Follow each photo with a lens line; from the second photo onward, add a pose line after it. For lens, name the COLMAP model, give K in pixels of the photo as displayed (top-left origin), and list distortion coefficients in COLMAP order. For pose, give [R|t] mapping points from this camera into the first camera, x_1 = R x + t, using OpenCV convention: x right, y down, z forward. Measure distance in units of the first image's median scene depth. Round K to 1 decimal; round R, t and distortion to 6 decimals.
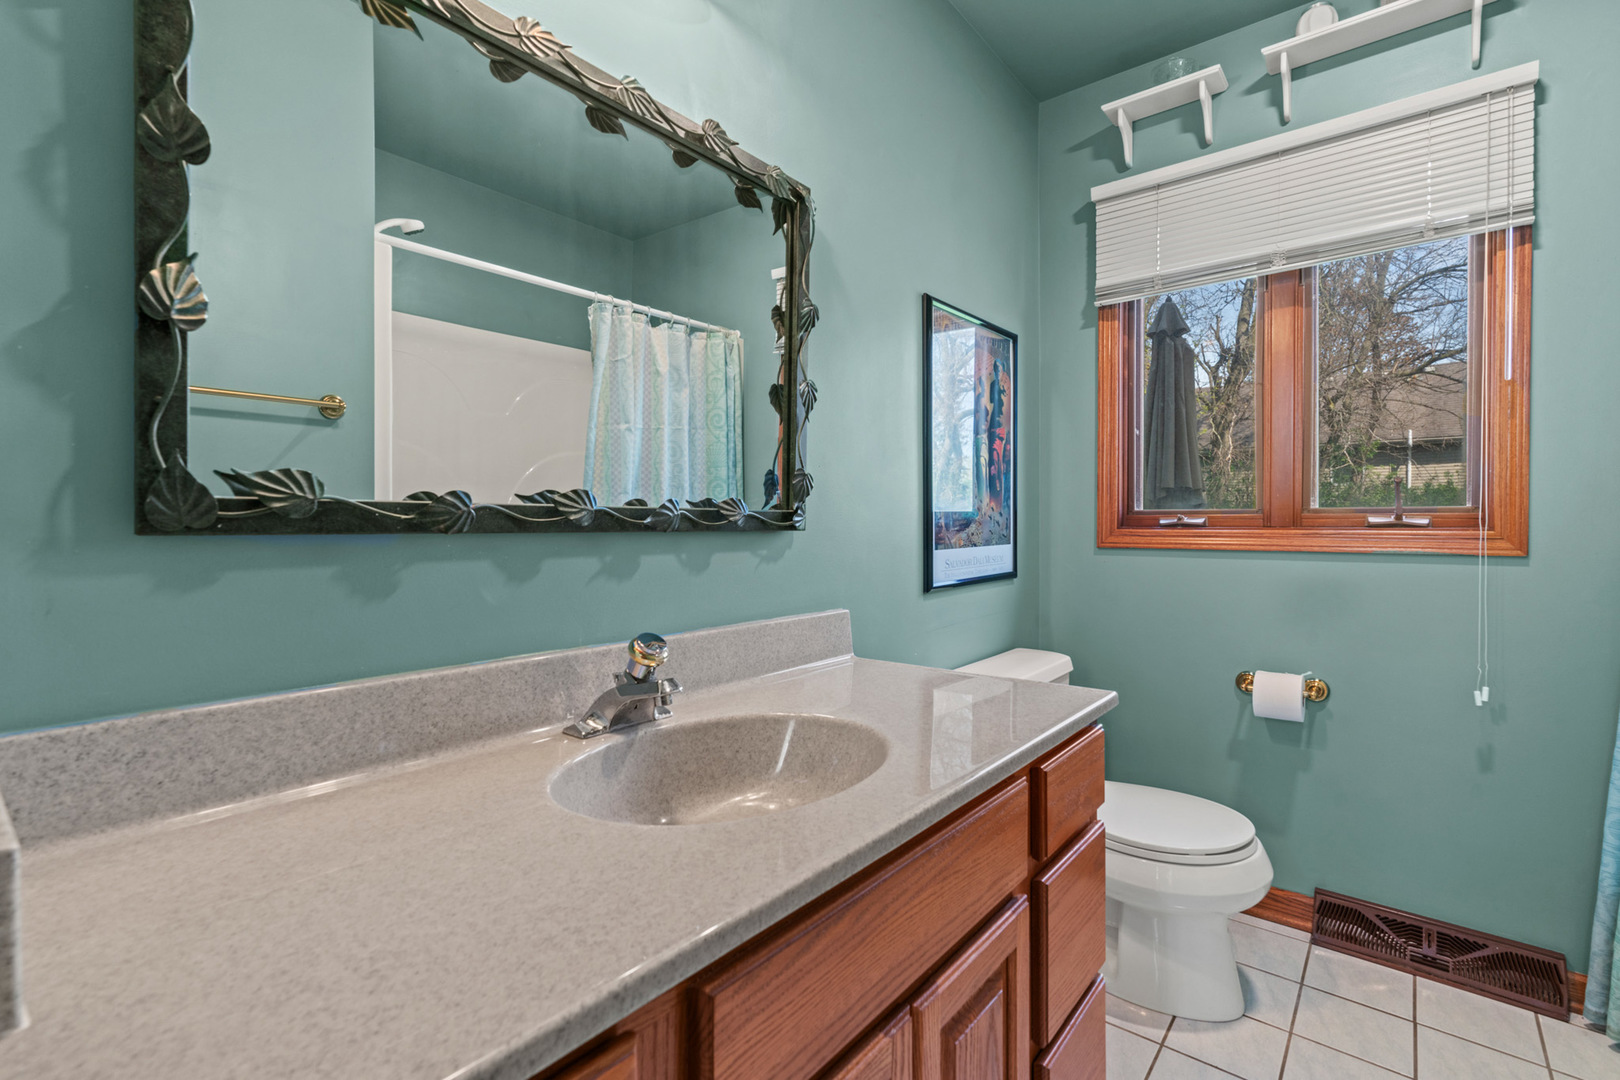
lens RADIAL K [[739.8, 0, 822.2], [0, 739.8, 516.3], [0, 0, 1]] dist [-0.003955, 0.001739]
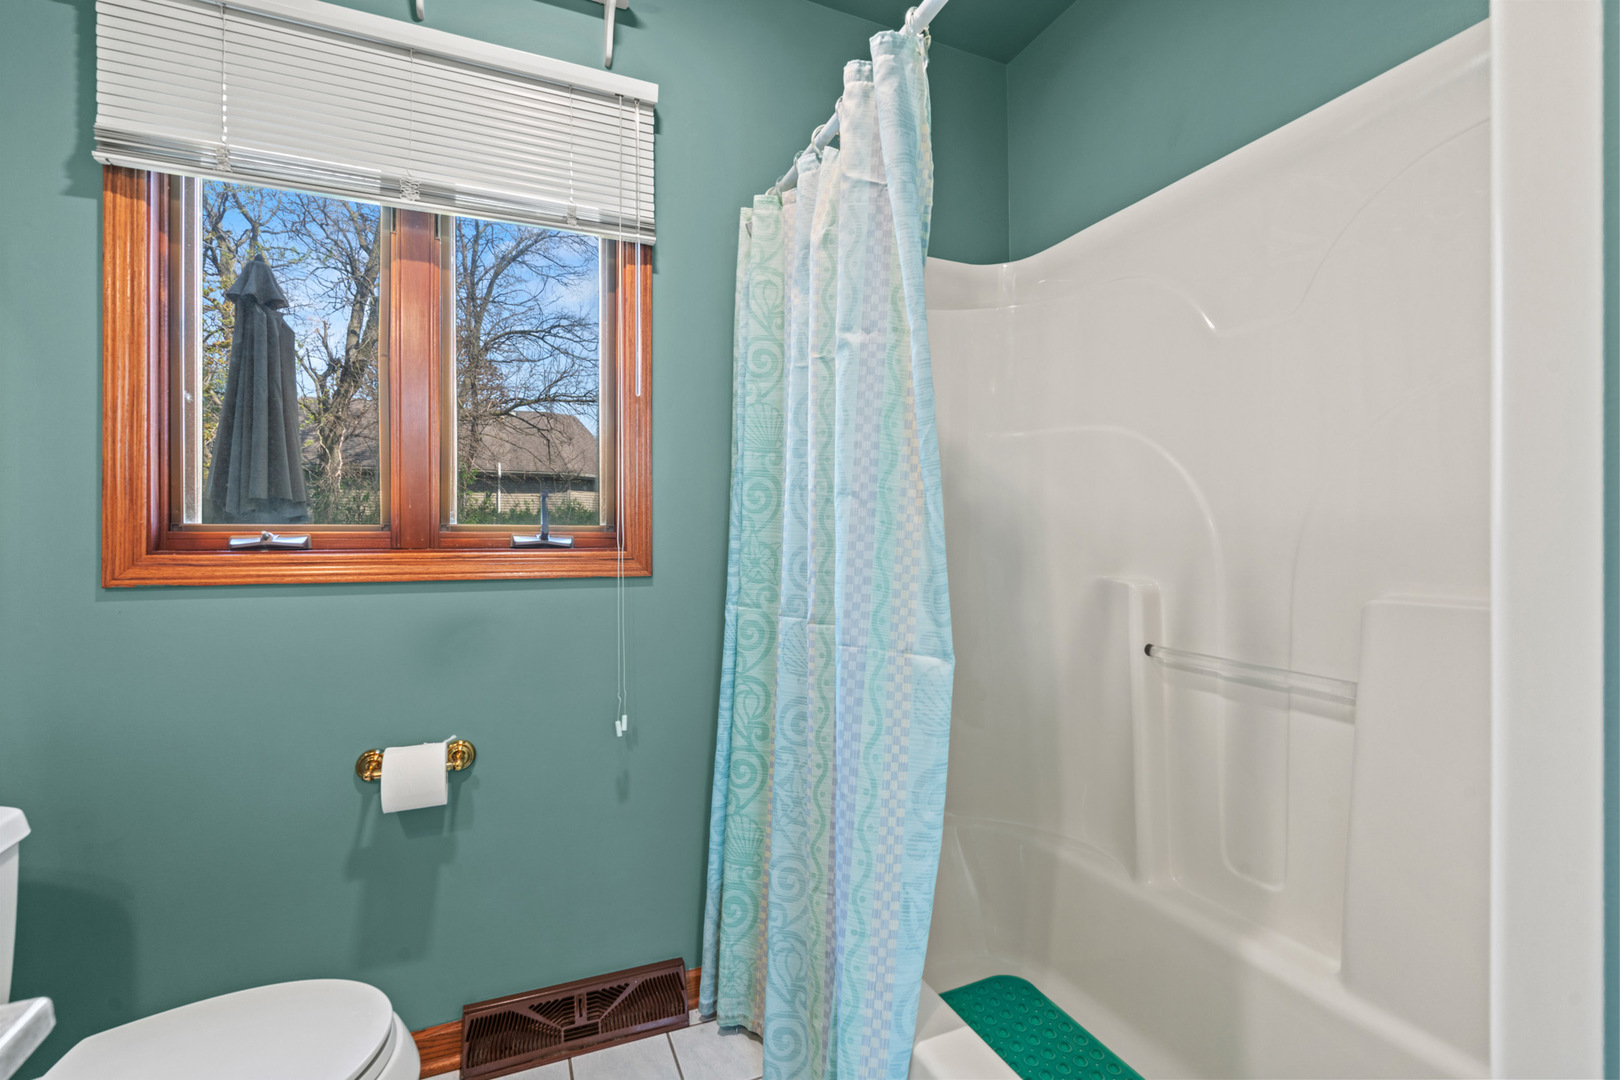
lens RADIAL K [[731.2, 0, 809.2], [0, 731.2, 555.1], [0, 0, 1]] dist [-0.013874, 0.004549]
pose [[0.473950, -0.017216, 0.880384, 0.146281], [-0.005397, 0.999733, 0.022456, 0.001831], [-0.880535, -0.015395, 0.473730, 0.272798]]
